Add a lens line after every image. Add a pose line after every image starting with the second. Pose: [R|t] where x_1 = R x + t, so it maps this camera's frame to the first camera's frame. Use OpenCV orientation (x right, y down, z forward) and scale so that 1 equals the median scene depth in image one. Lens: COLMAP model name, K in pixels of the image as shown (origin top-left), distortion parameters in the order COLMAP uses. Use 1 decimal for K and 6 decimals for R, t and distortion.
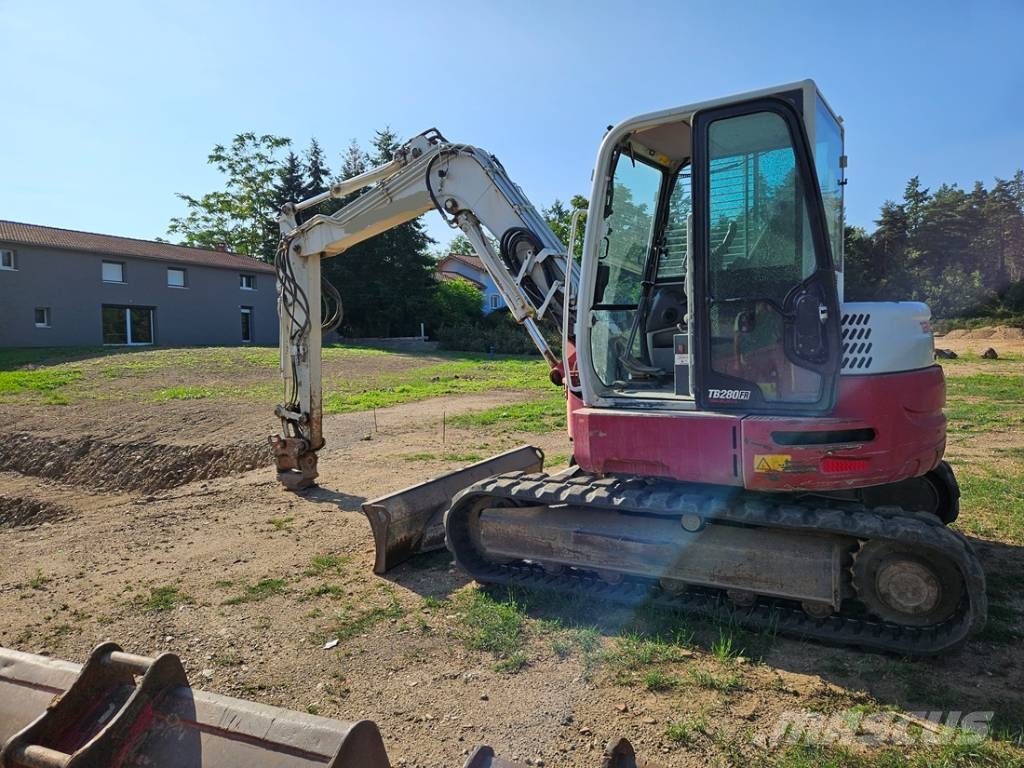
lens RADIAL K [[702.2, 0, 518.5], [0, 702.2, 369.3], [0, 0, 1]] dist [0.073780, -0.071834]
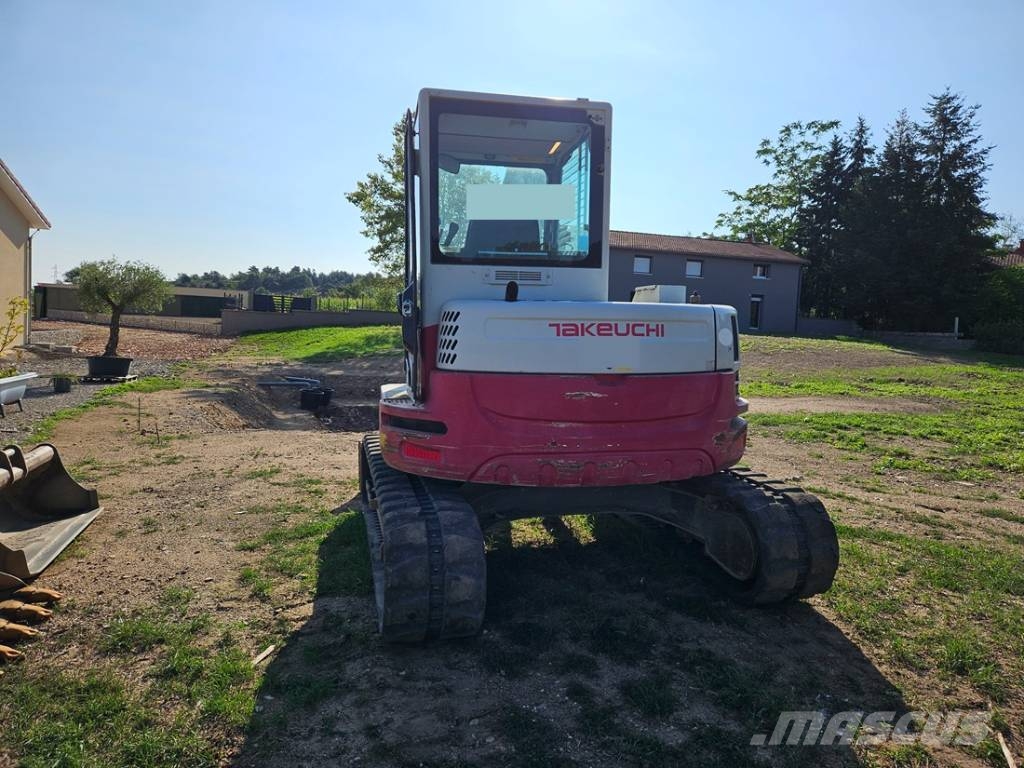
lens RADIAL K [[694.7, 0, 511.5], [0, 694.7, 367.4], [0, 0, 1]] dist [0.073522, -0.066265]
pose [[0.688083, 0.091120, -0.719888, 0.947740], [-0.080204, 0.995556, 0.049352, -0.039802], [0.721186, 0.023779, 0.692333, 0.277338]]
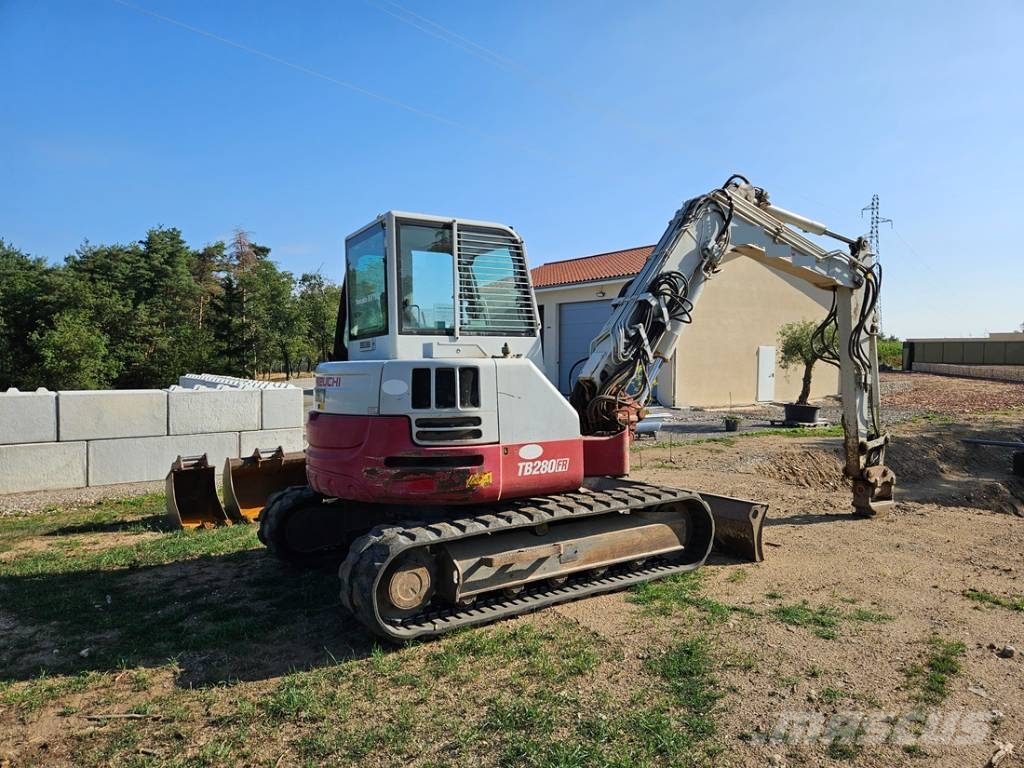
lens RADIAL K [[667.1, 0, 512.1], [0, 667.1, 374.3], [0, 0, 1]] dist [0.061827, -0.056592]
pose [[-0.455446, 0.041576, -0.889292, 1.251512], [-0.026475, 0.997835, 0.060210, -0.129183], [0.889870, 0.050967, -0.453359, 1.555566]]
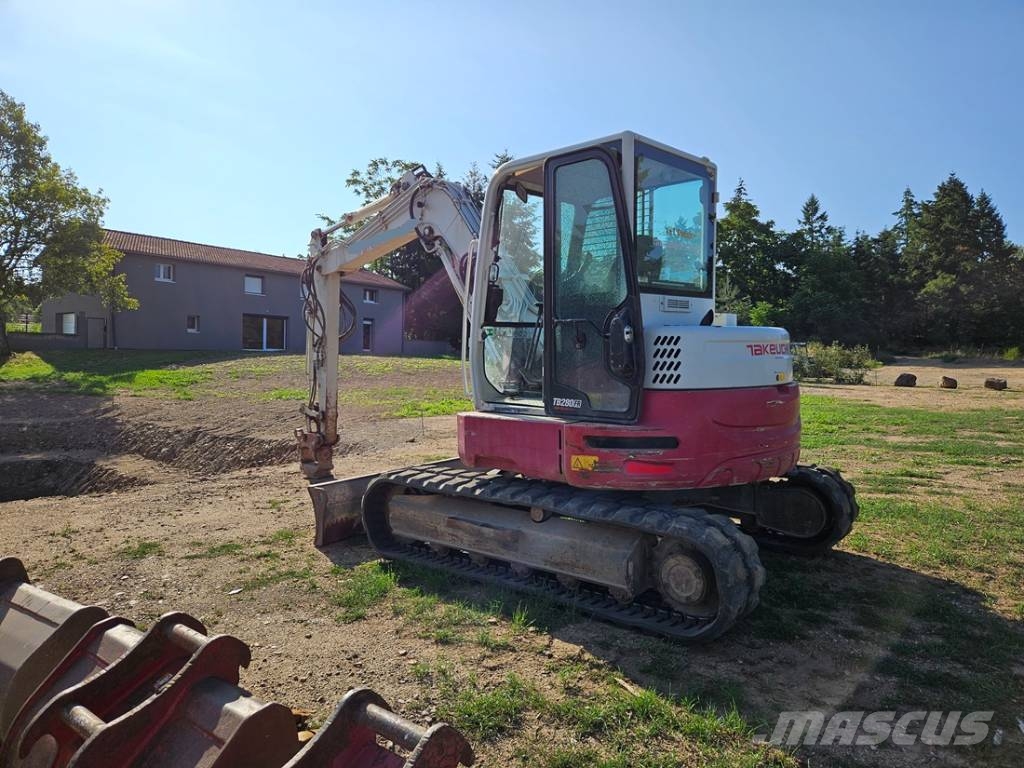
lens RADIAL K [[702.9, 0, 521.0], [0, 702.9, 365.7], [0, 0, 1]] dist [0.072774, -0.068747]
pose [[0.983067, 0.034244, -0.180019, 0.336433], [-0.039287, 0.998927, -0.024518, 0.005063], [0.178986, 0.031175, 0.983358, -0.106035]]
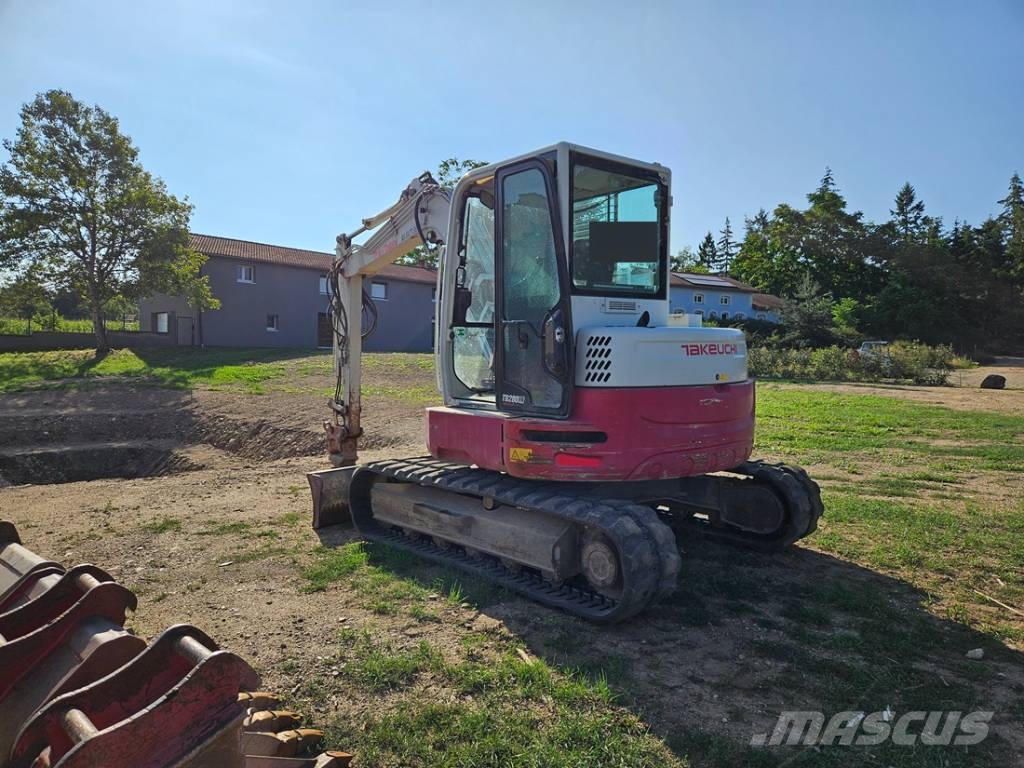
lens RADIAL K [[705.7, 0, 516.5], [0, 705.7, 379.7], [0, 0, 1]] dist [0.072926, -0.070732]
pose [[0.954936, 0.046186, -0.293198, 0.518891], [-0.047451, 0.998870, 0.002801, -0.001123], [0.292995, 0.011238, 0.956048, -0.129430]]
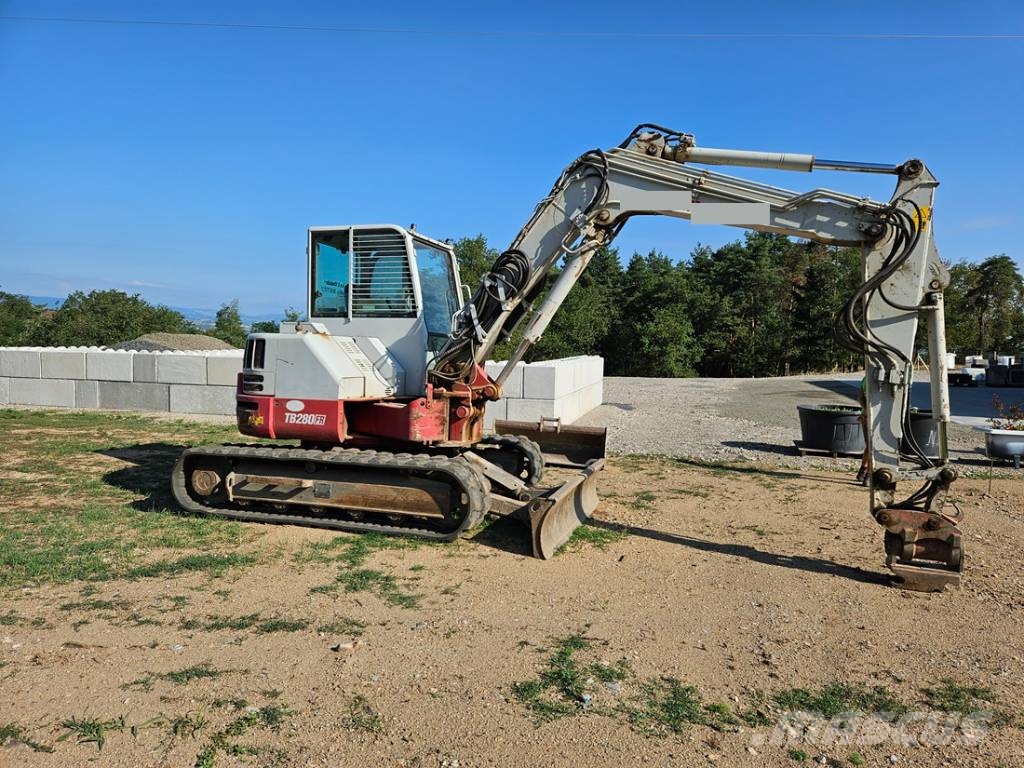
lens RADIAL K [[674.5, 0, 538.5], [0, 674.5, 383.9], [0, 0, 1]] dist [0.058420, -0.059802]
pose [[-0.971716, 0.015633, -0.235635, 0.288820], [-0.009463, 0.994427, 0.104999, -0.138735], [0.235963, 0.104259, -0.966153, 2.440506]]
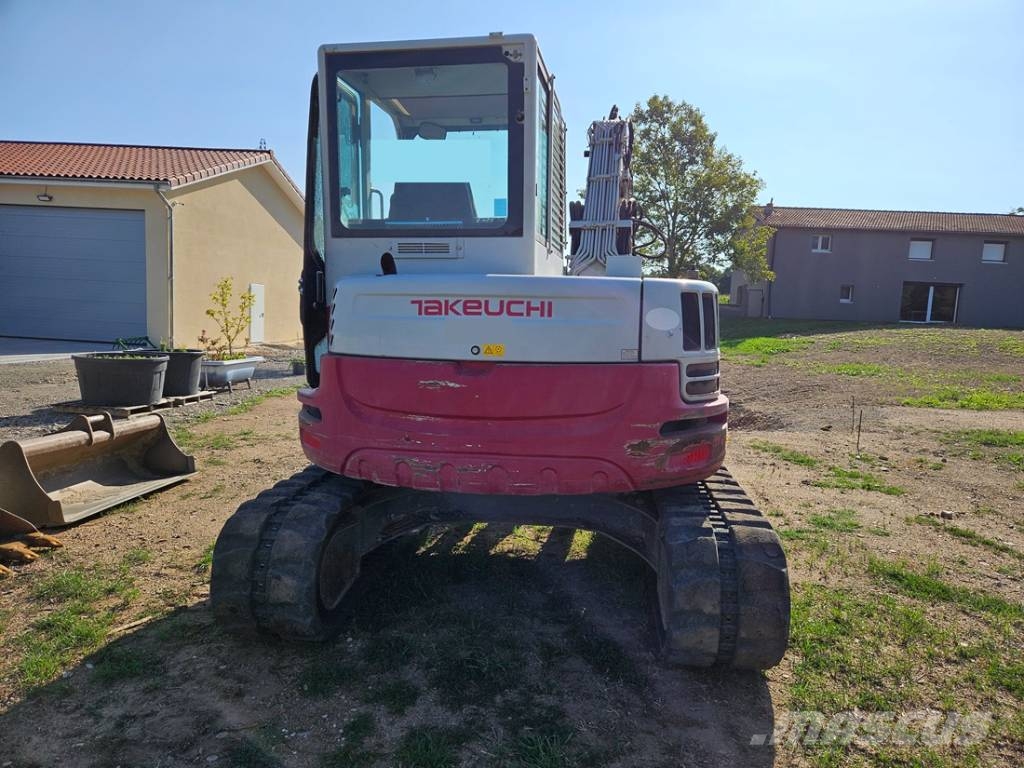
lens RADIAL K [[687.6, 0, 508.9], [0, 687.6, 383.9], [0, 0, 1]] dist [0.073097, -0.066180]
pose [[0.370013, 0.132376, -0.919547, 1.061126], [-0.083286, 0.990537, 0.109083, -0.053265], [0.925286, 0.036223, 0.377537, 0.653370]]
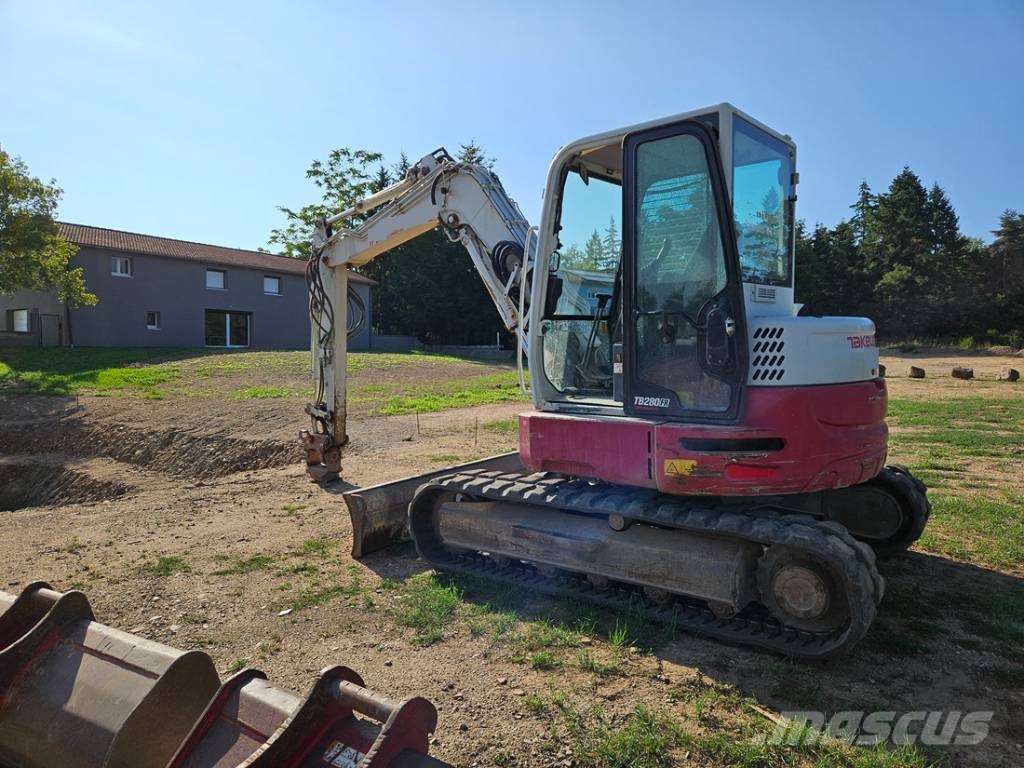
lens RADIAL K [[701.8, 0, 513.4], [0, 701.8, 375.9], [0, 0, 1]] dist [0.074199, -0.071642]
pose [[0.990859, 0.027104, -0.132149, 0.181873], [-0.027765, 0.999609, -0.003163, 0.004630], [0.132012, 0.006803, 0.991225, -0.054128]]
